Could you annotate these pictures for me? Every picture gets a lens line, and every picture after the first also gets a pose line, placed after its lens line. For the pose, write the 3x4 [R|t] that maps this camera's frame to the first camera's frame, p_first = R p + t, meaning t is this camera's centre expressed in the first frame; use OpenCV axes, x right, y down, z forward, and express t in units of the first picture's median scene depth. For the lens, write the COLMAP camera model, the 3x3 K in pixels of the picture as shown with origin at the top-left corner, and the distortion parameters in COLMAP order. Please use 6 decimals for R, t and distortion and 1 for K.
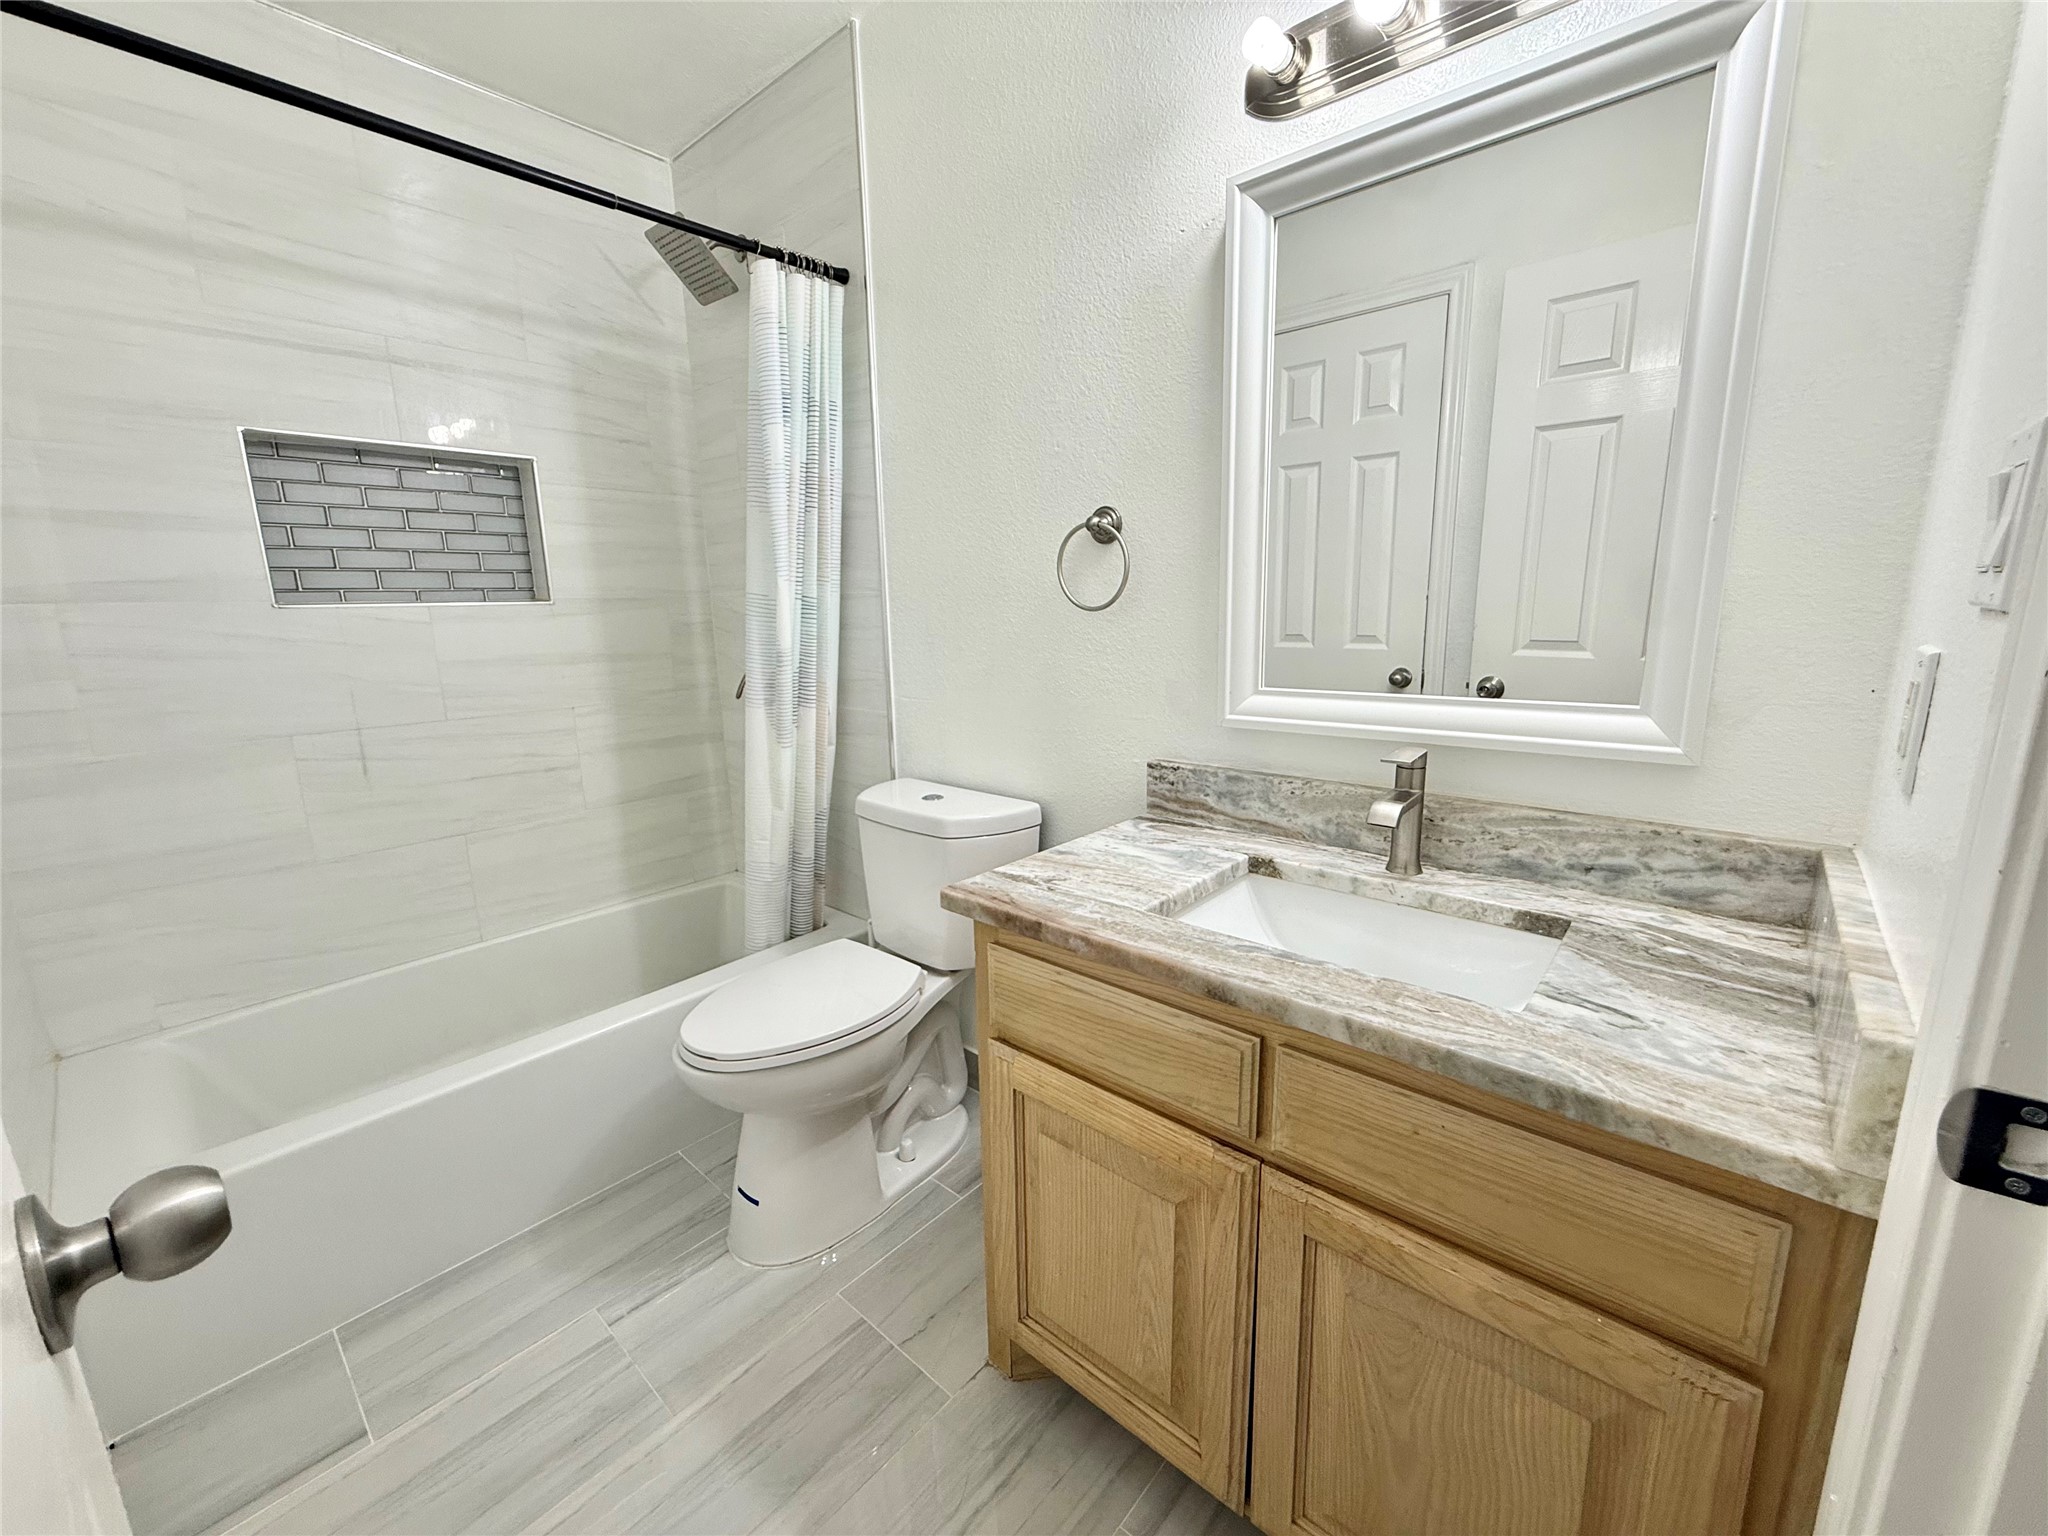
lens RADIAL K [[820.7, 0, 1014.0], [0, 820.7, 768.4], [0, 0, 1]] dist [0.003681, -0.001245]
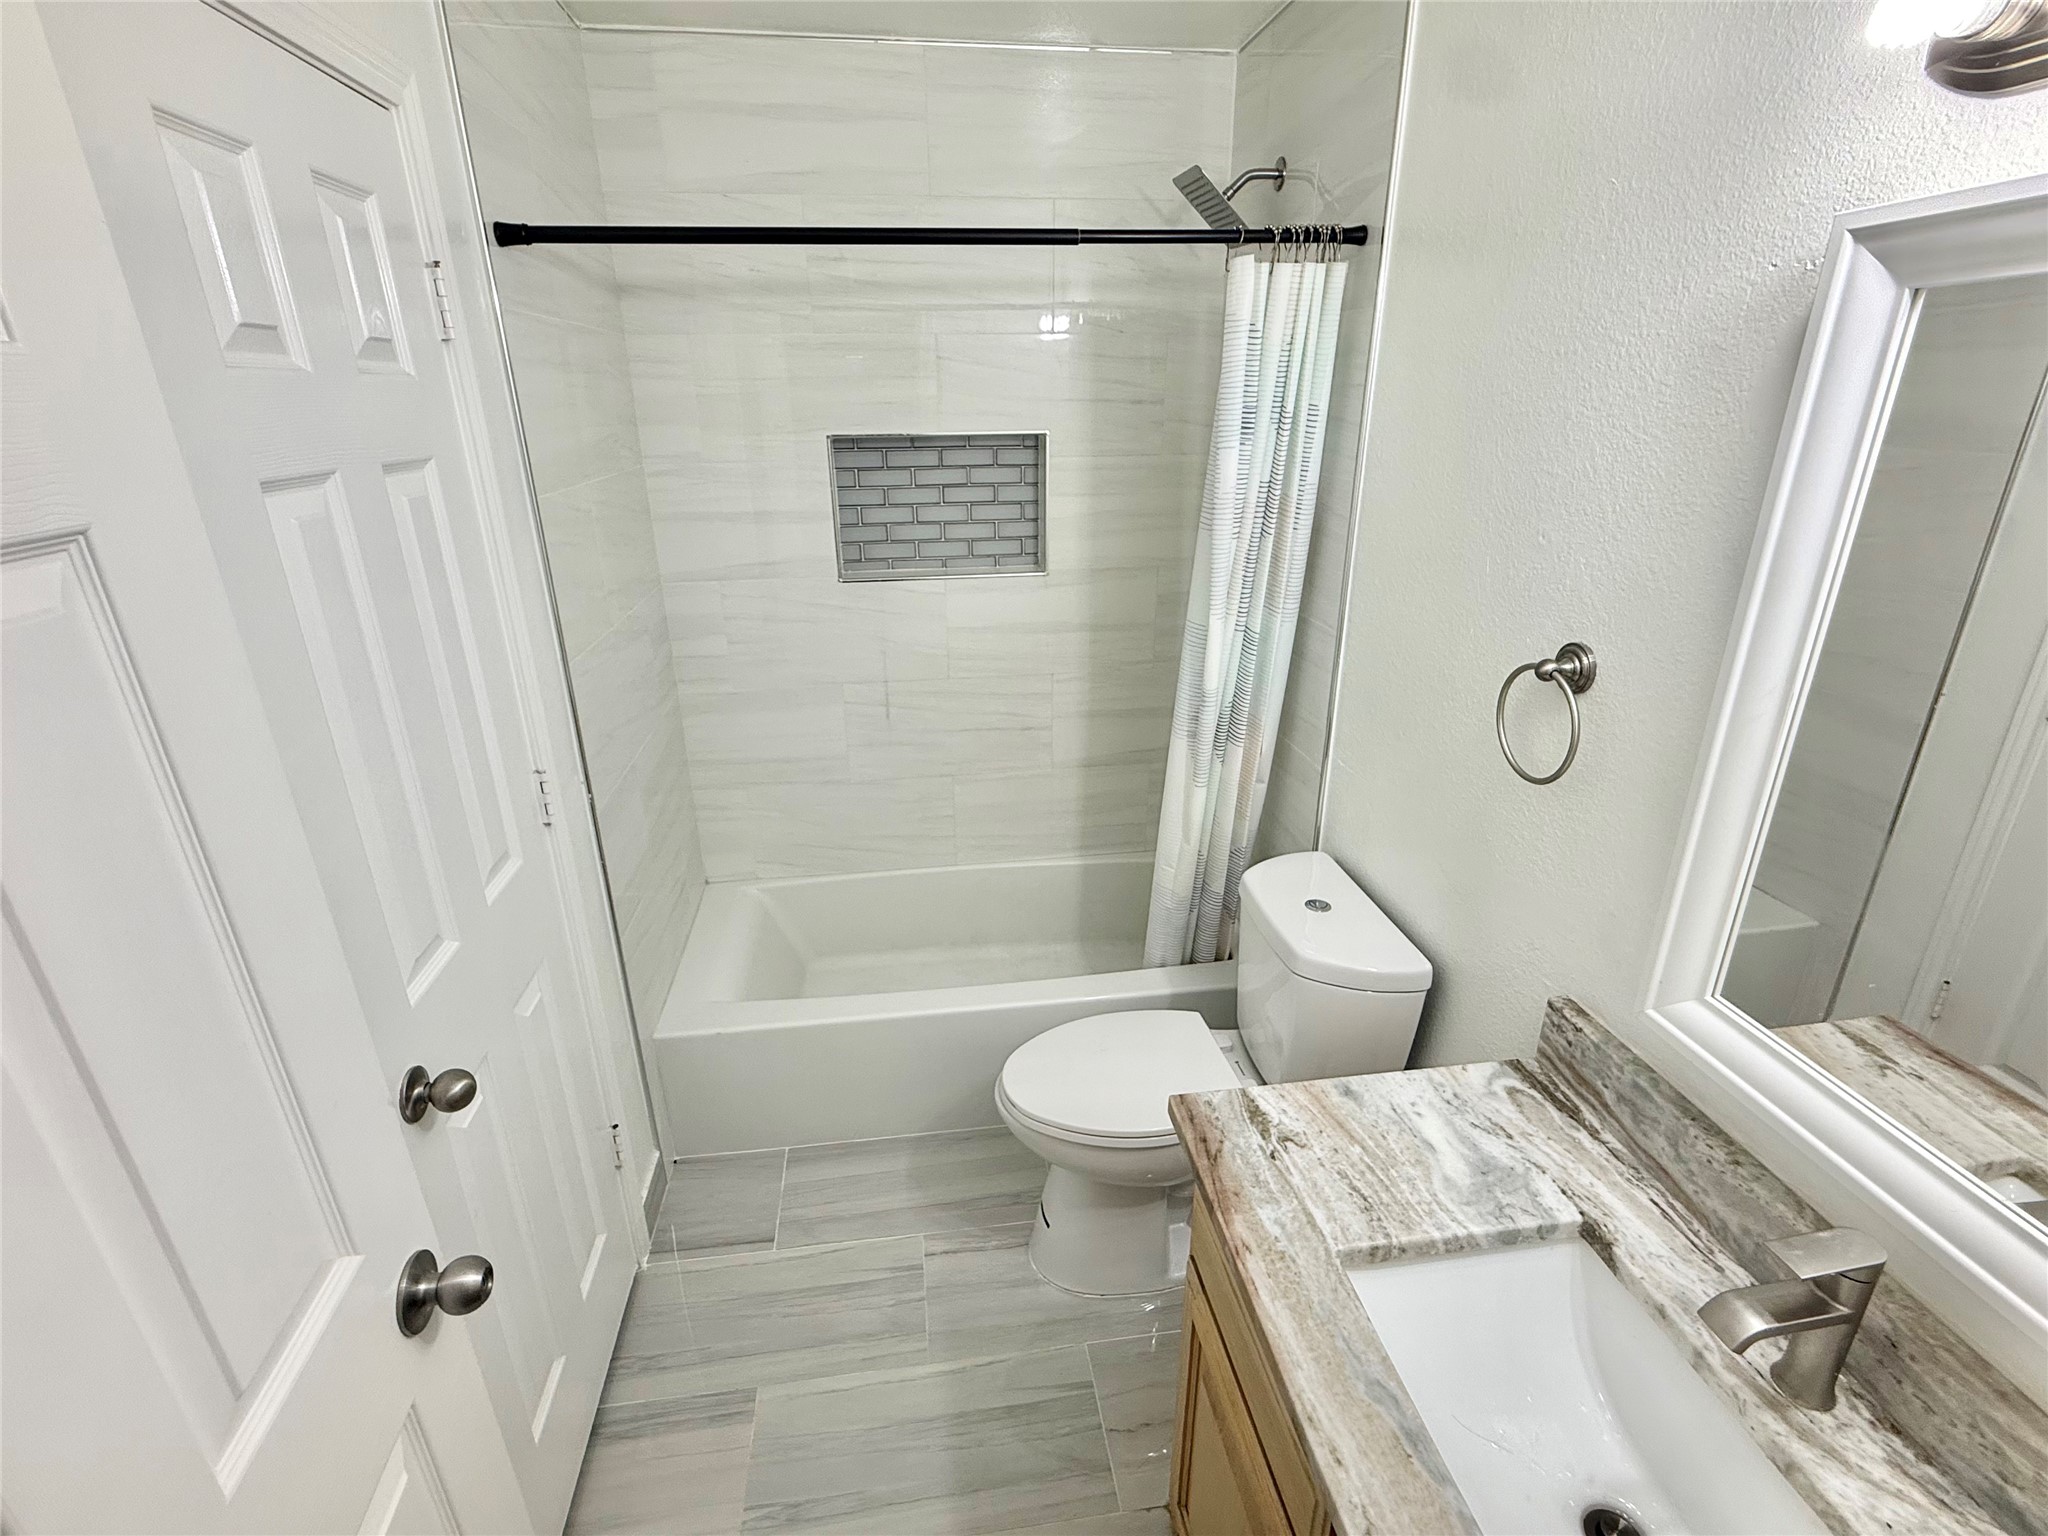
lens RADIAL K [[952.9, 0, 1024.7], [0, 952.9, 764.8], [0, 0, 1]] dist [0.000582, 0.000047]
pose [[0.762560, 0.249406, -0.596907, 0.231371], [-0.133329, 0.963477, 0.232240, -0.304726], [0.633029, -0.097512, 0.767962, 0.058476]]
